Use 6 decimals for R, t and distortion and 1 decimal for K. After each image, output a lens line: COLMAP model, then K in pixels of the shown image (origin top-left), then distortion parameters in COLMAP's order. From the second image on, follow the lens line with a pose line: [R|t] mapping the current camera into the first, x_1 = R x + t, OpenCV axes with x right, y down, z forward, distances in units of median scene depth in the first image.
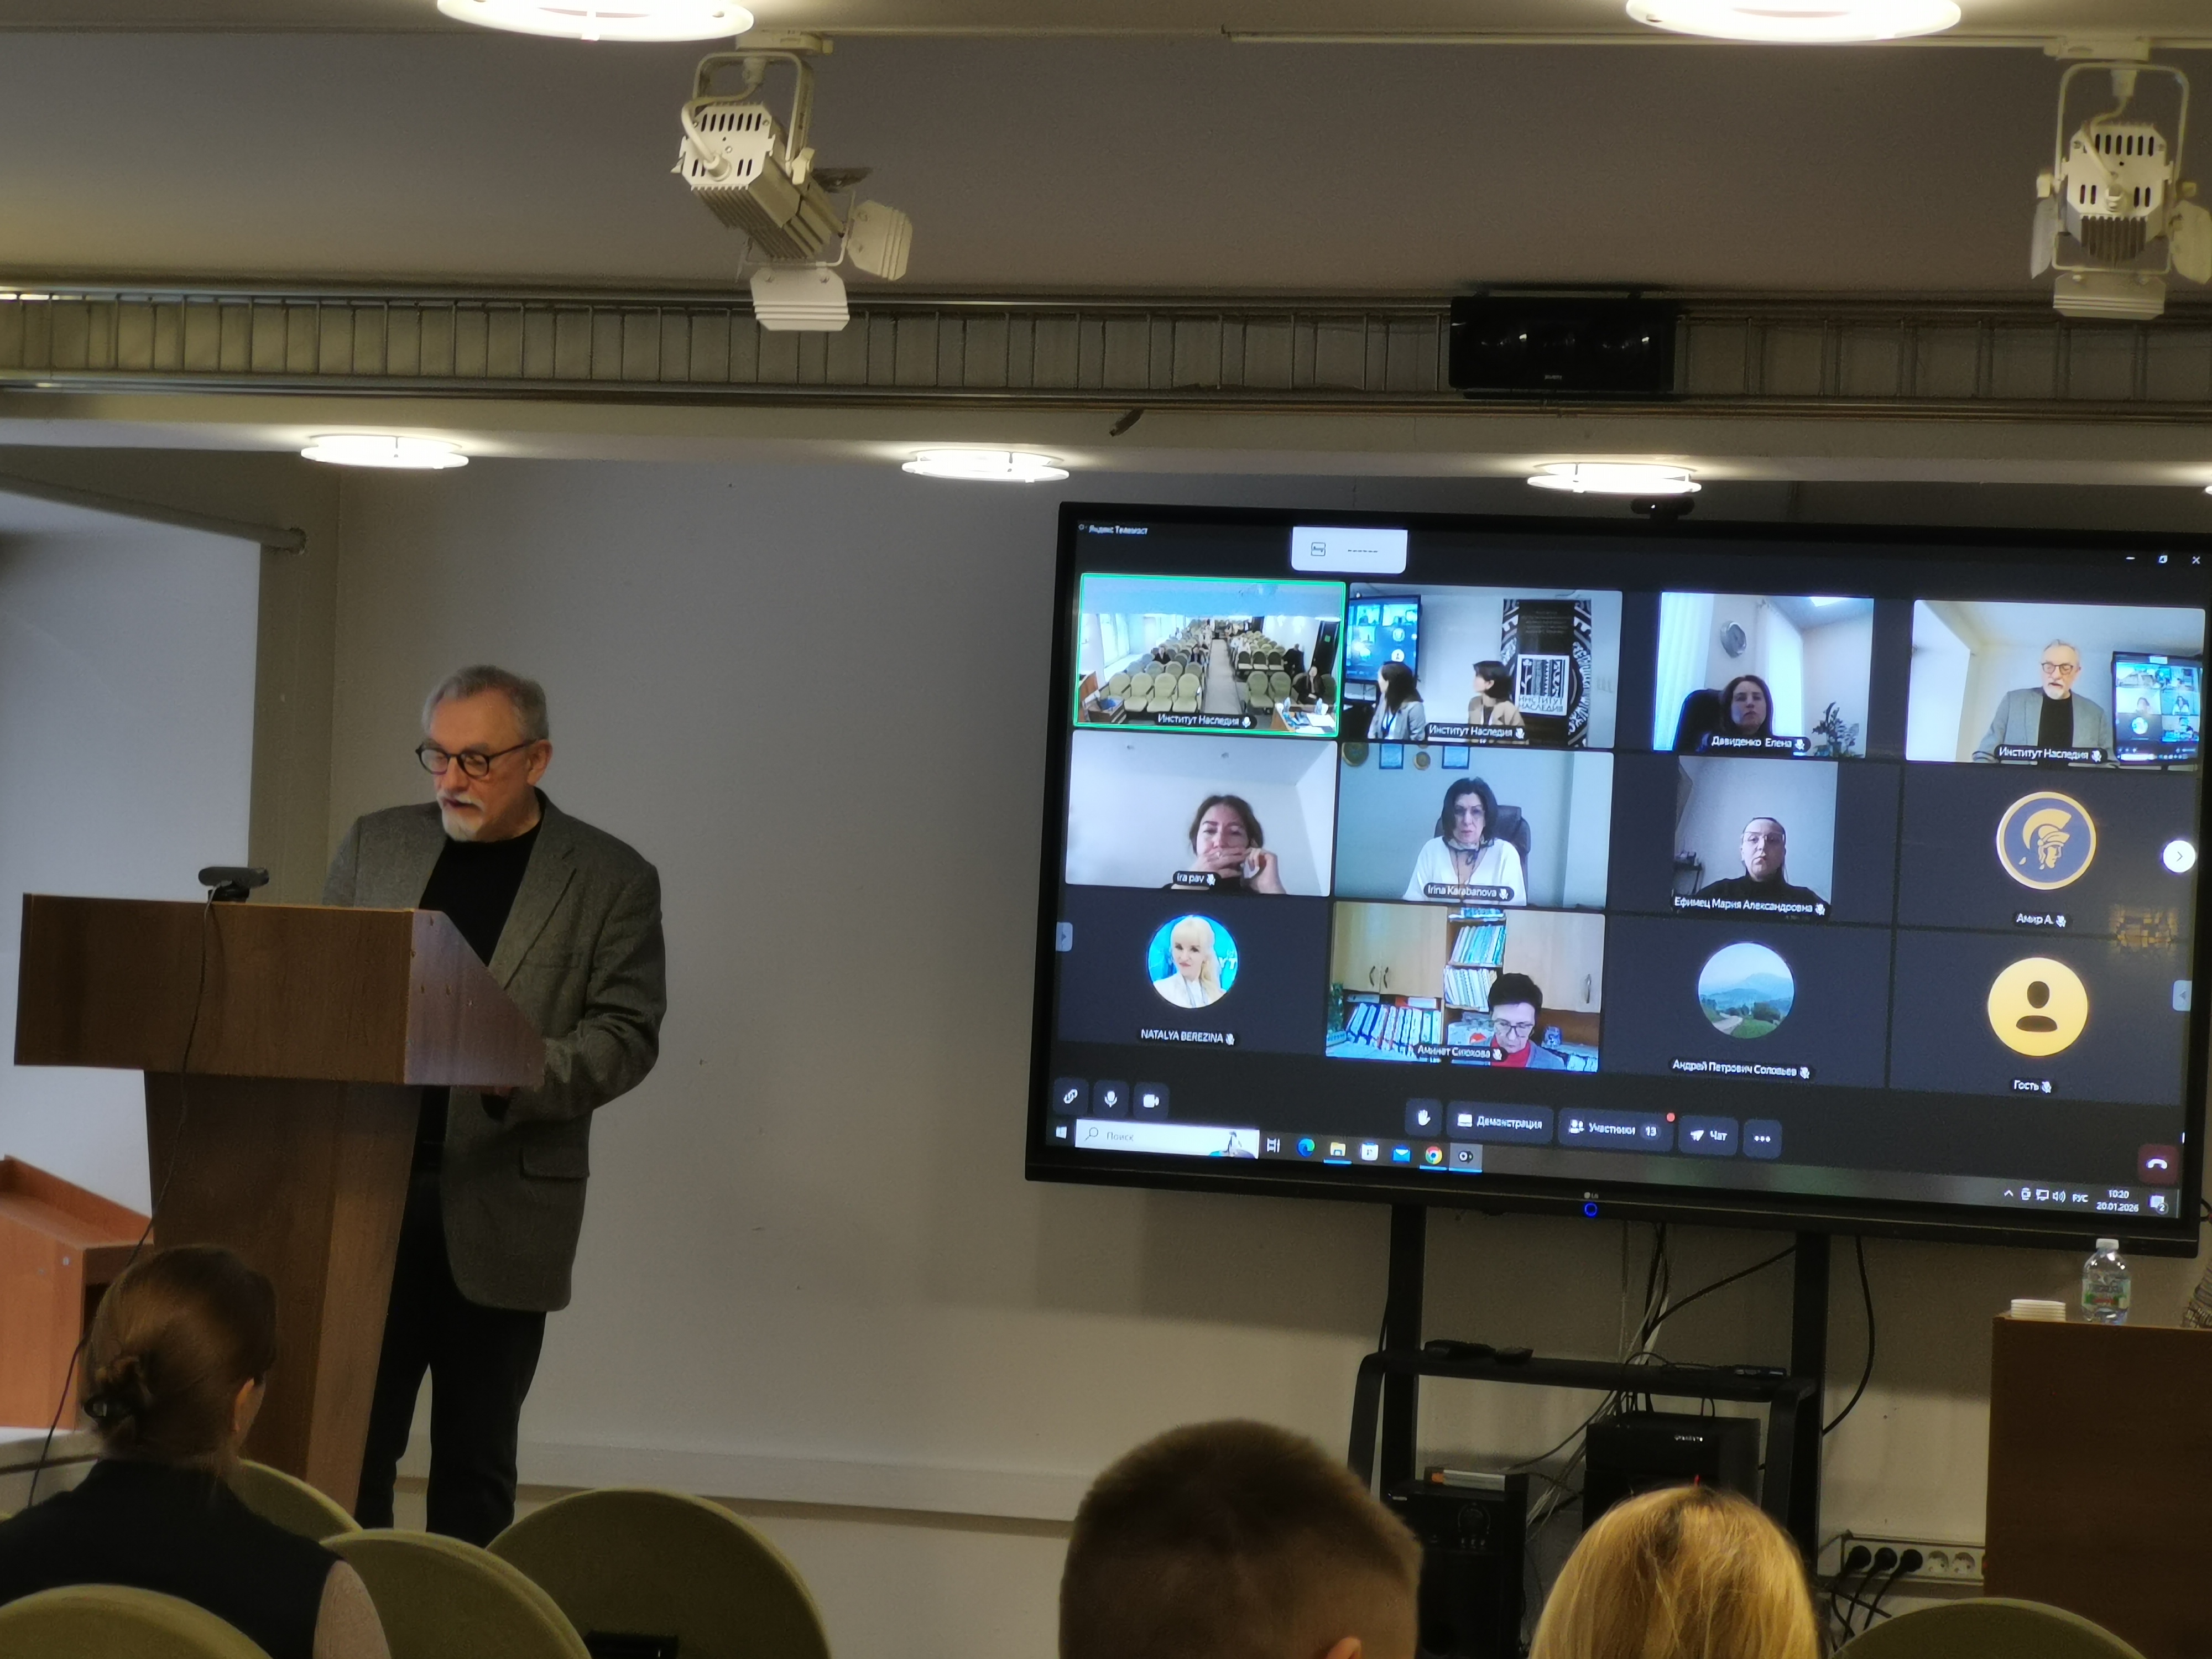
lens RADIAL K [[6205.5, 0, 1106.0], [0, 6205.5, 829.5], [0, 0, 1]] dist [0.669539, -7.771170]
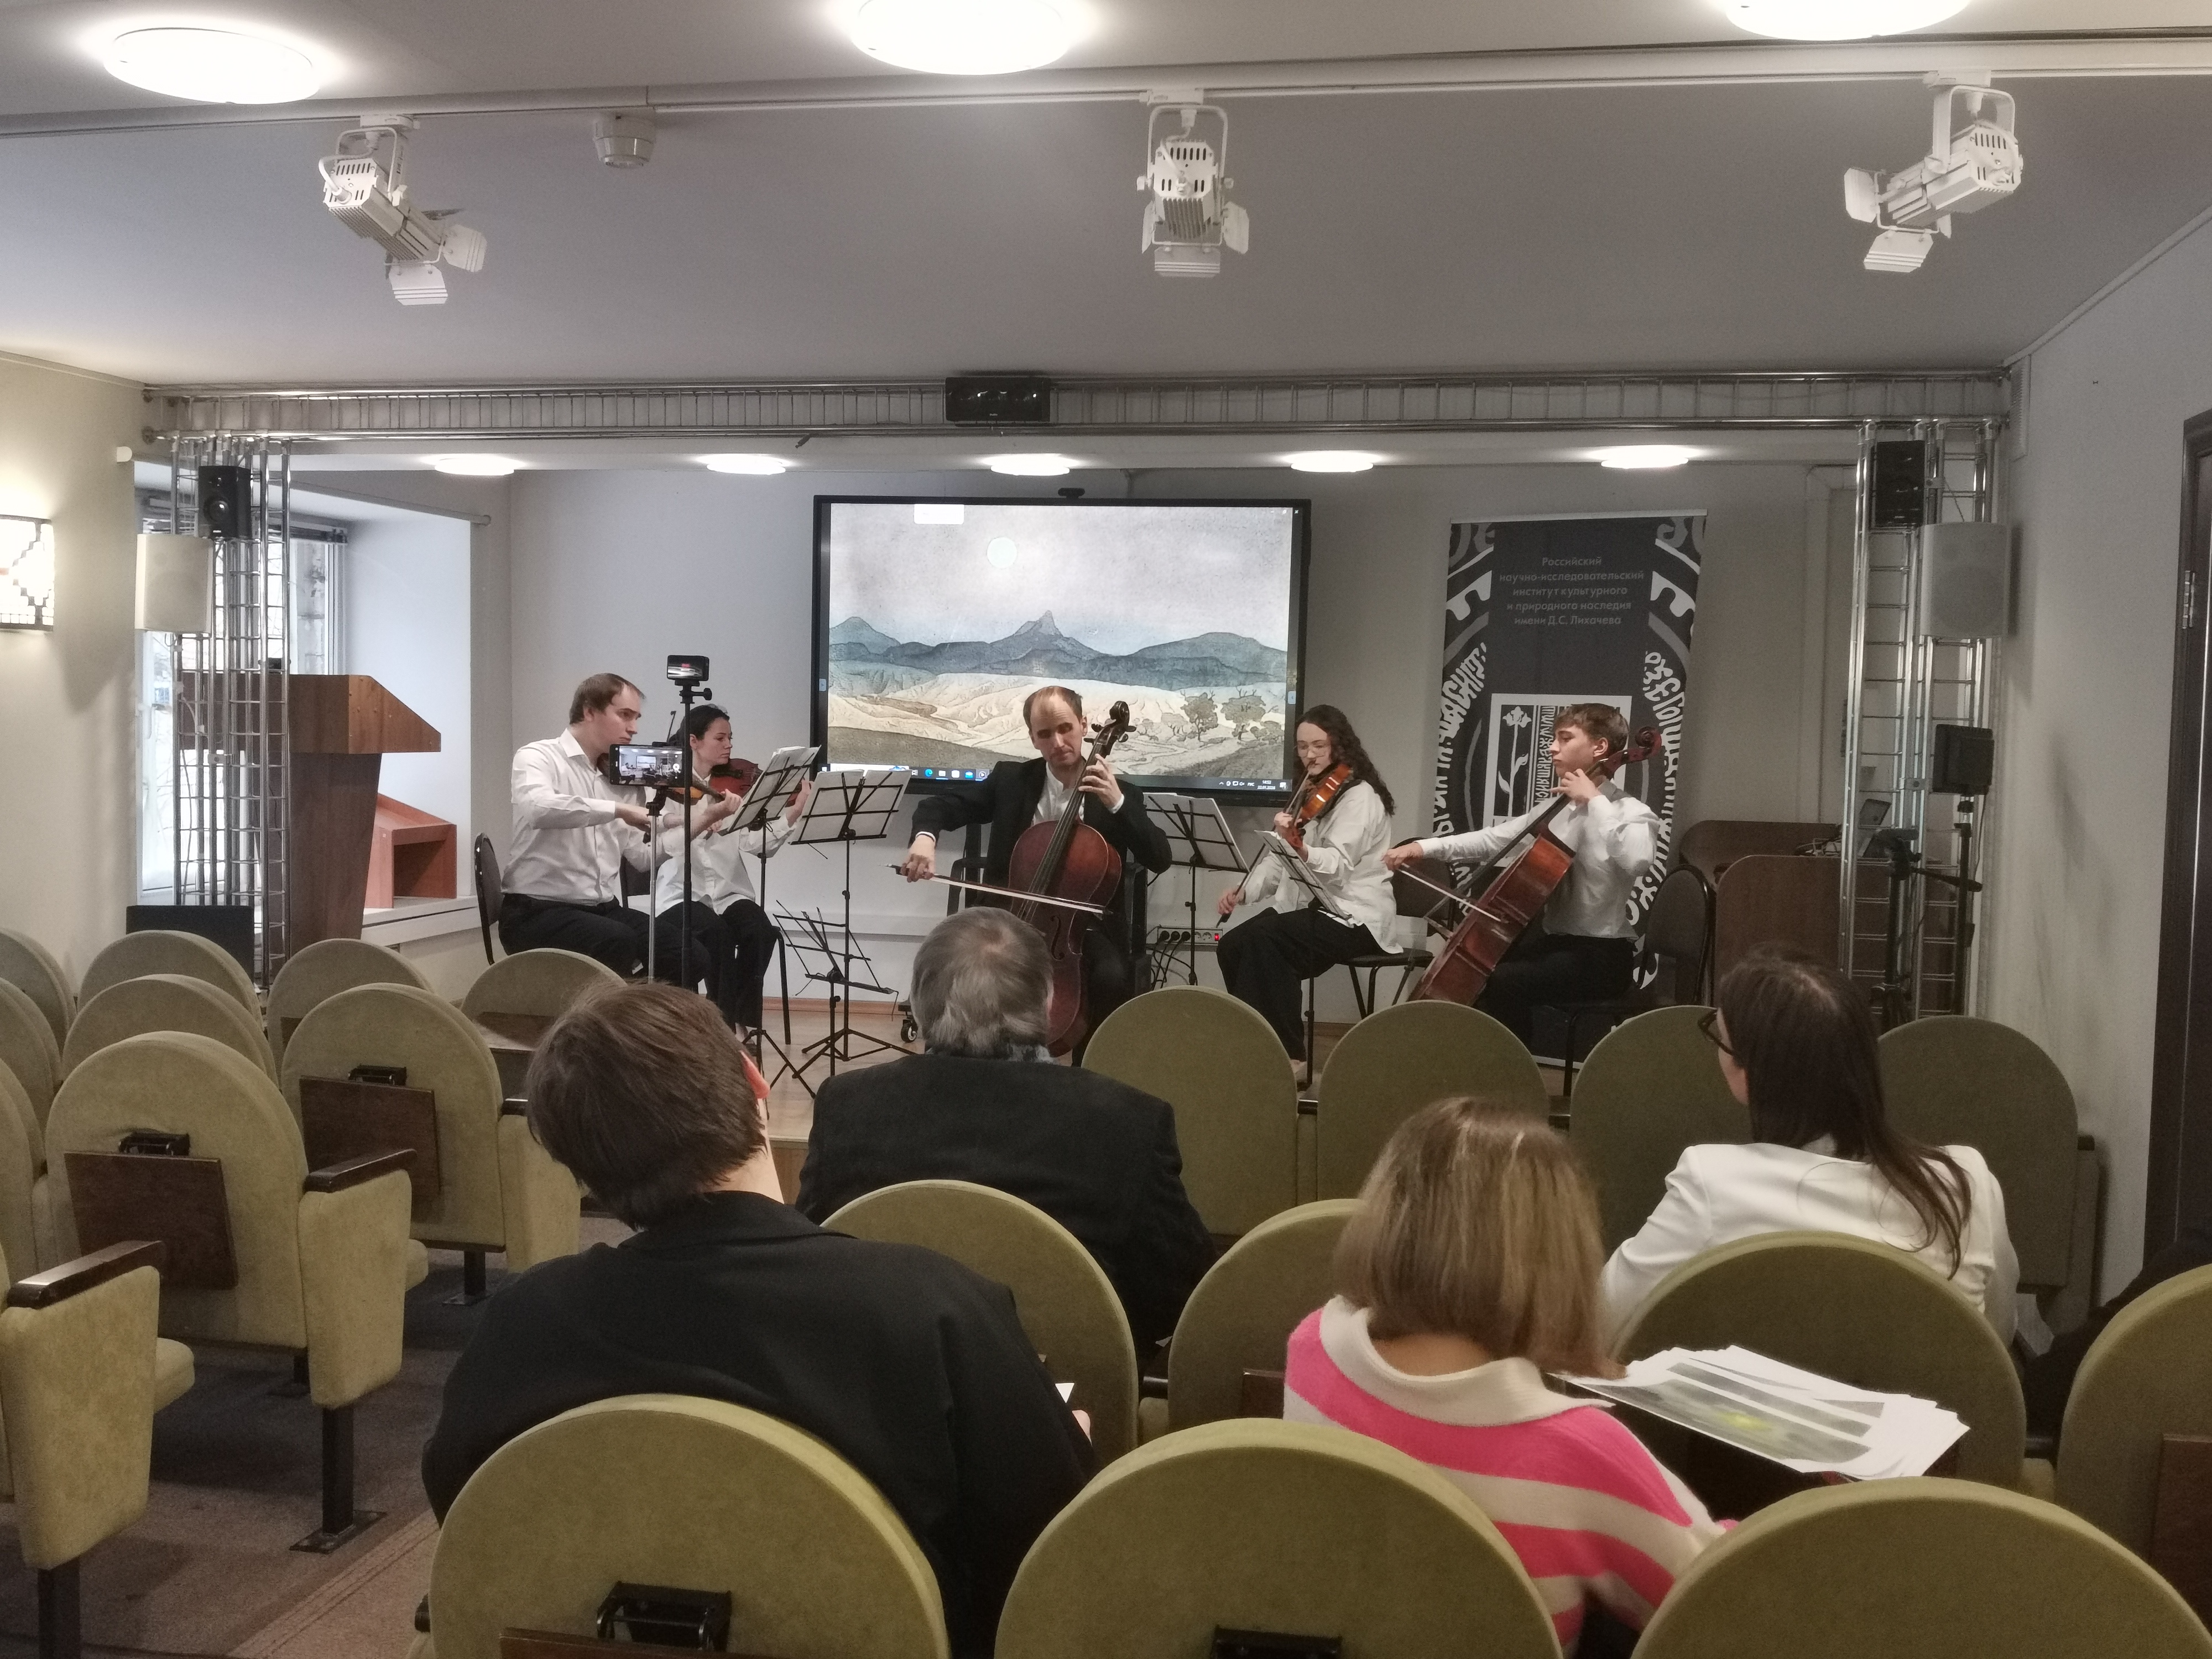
lens RADIAL K [[2144.2, 0, 1106.0], [0, 2144.2, 829.5], [0, 0, 1]] dist [0.110824, -0.409927]
pose [[0.997243, -0.028523, 0.068498, 0.053118], [0.022889, 0.996397, 0.081669, 0.009945], [-0.070581, -0.079876, 0.994303, 0.237022]]
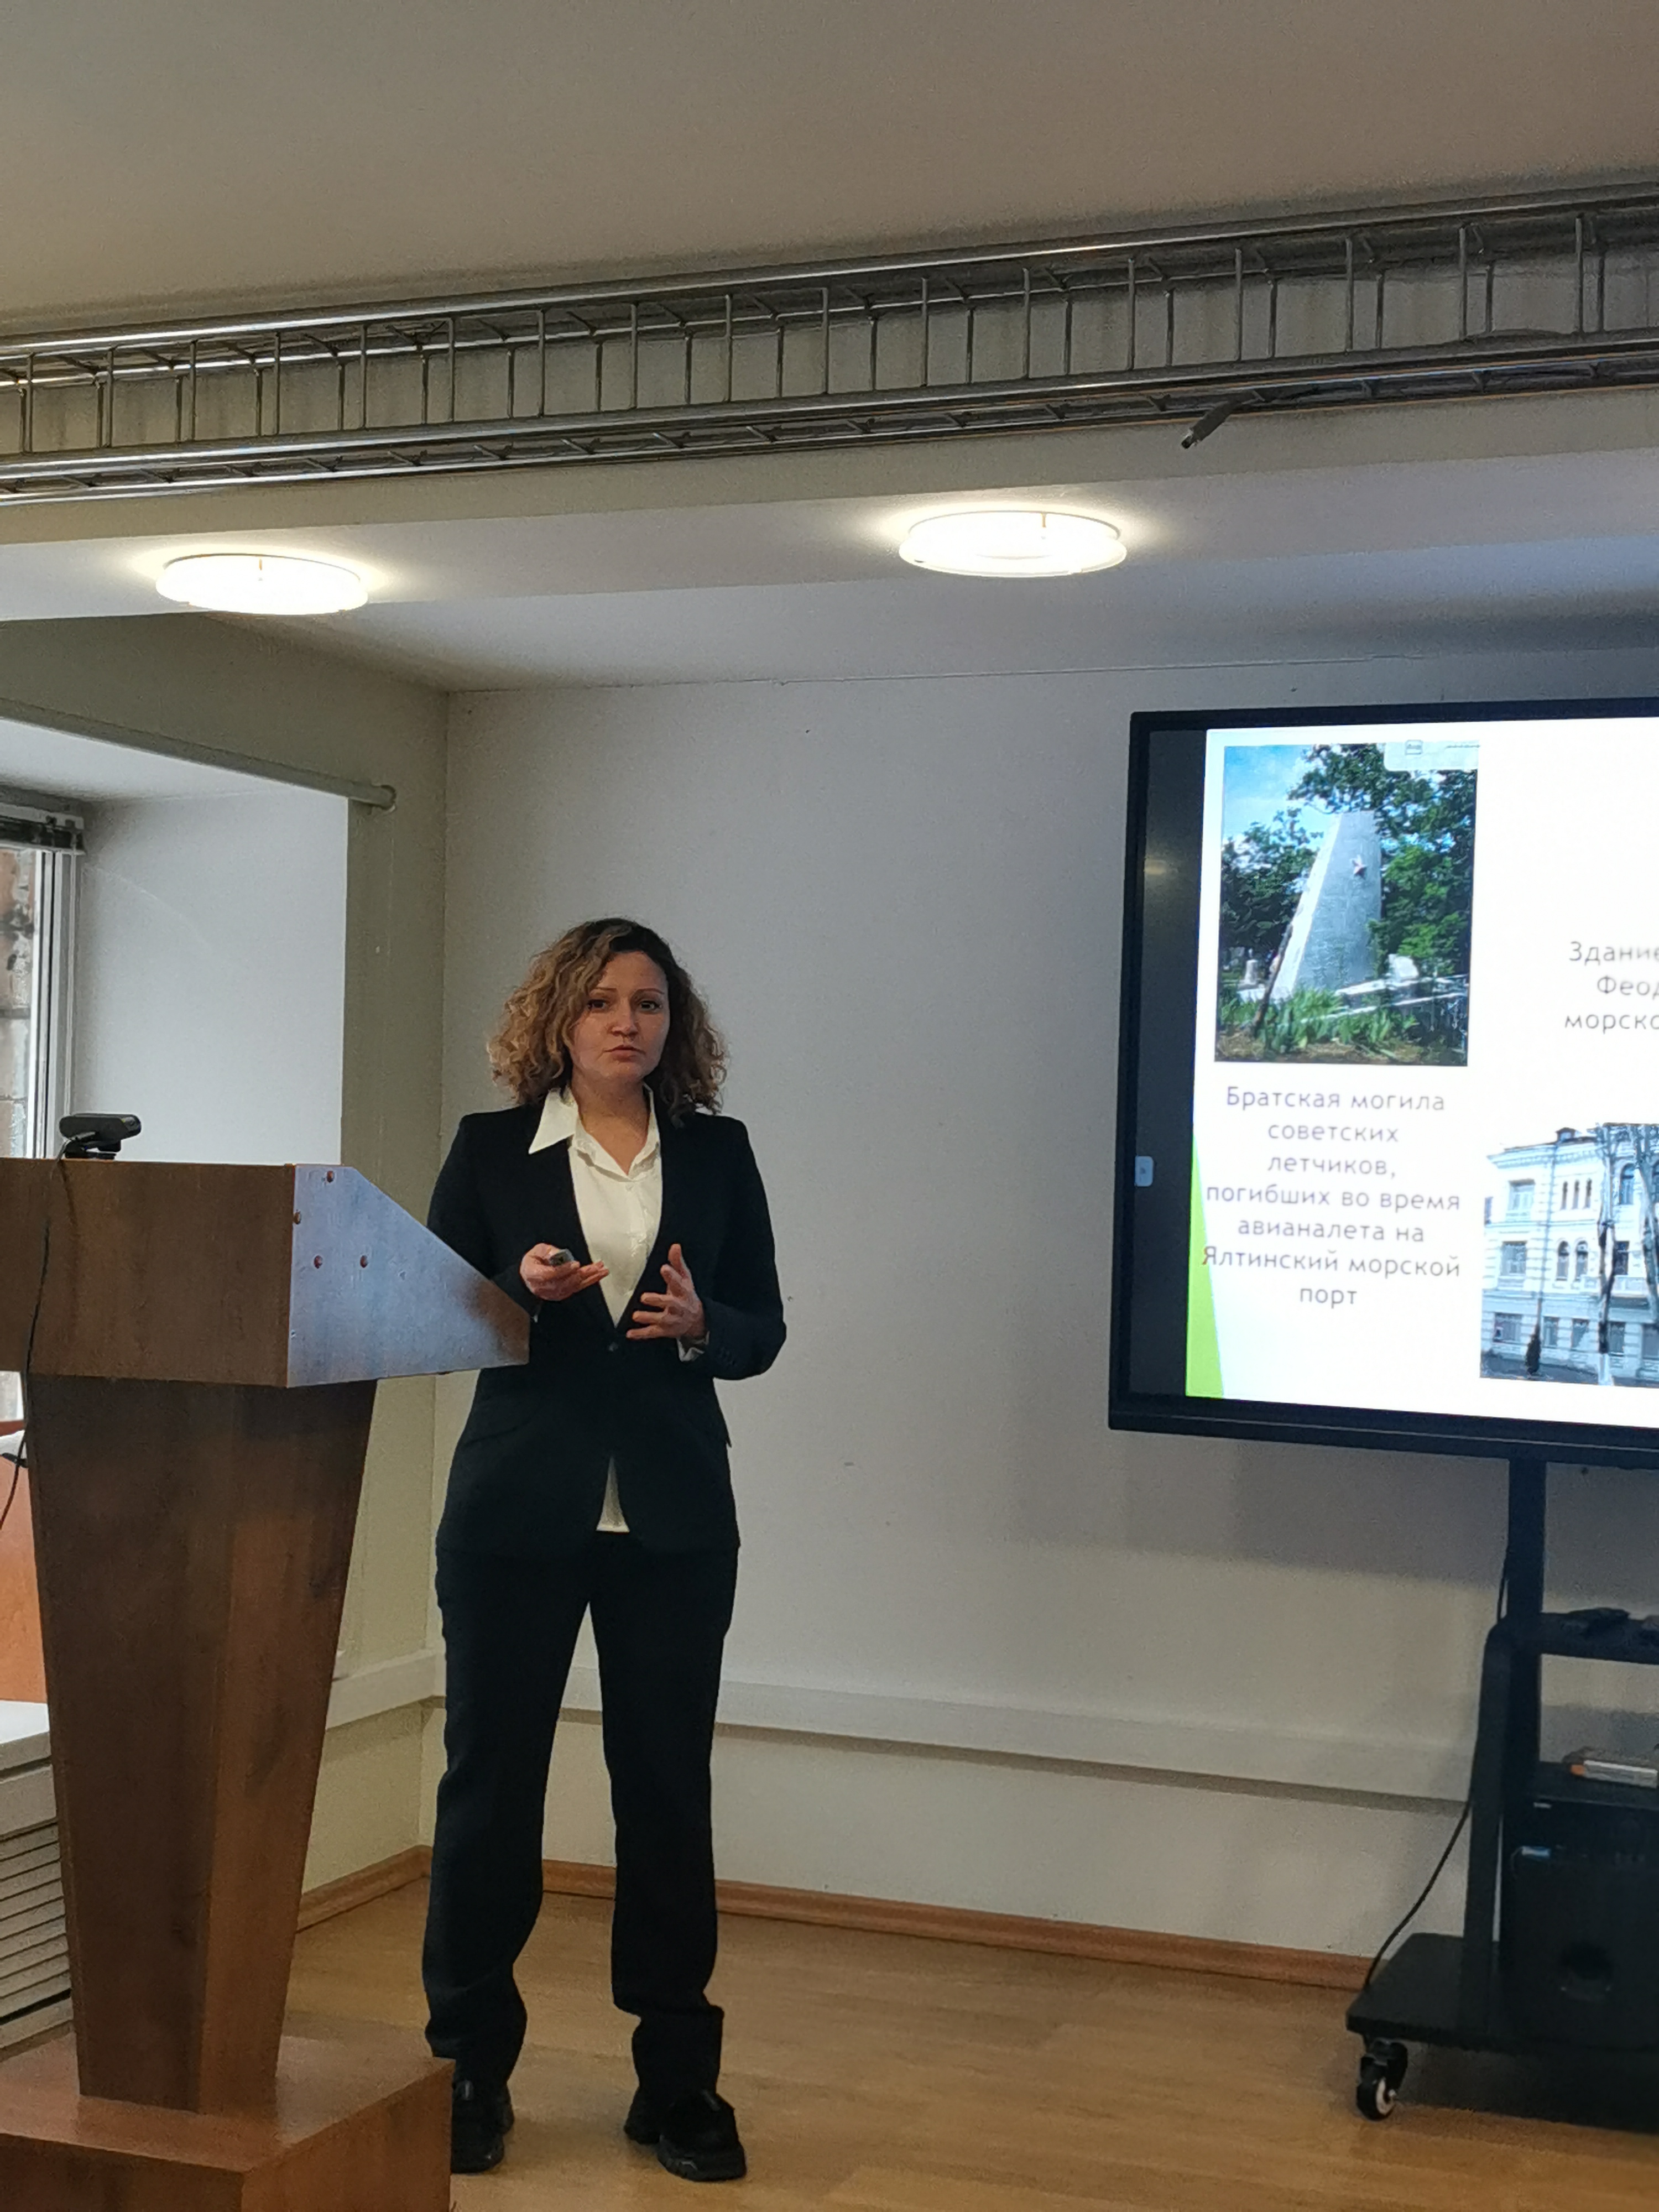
lens RADIAL K [[3094.8, 0, 829.5], [0, 3094.8, 1106.0], [0, 0, 1]] dist [0.157987, -0.000103]
pose [[0.993173, -0.020735, -0.114796, 0.000164], [0.020972, 0.999780, 0.000856, 0.007131], [0.114752, -0.003258, 0.993389, 0.654363]]
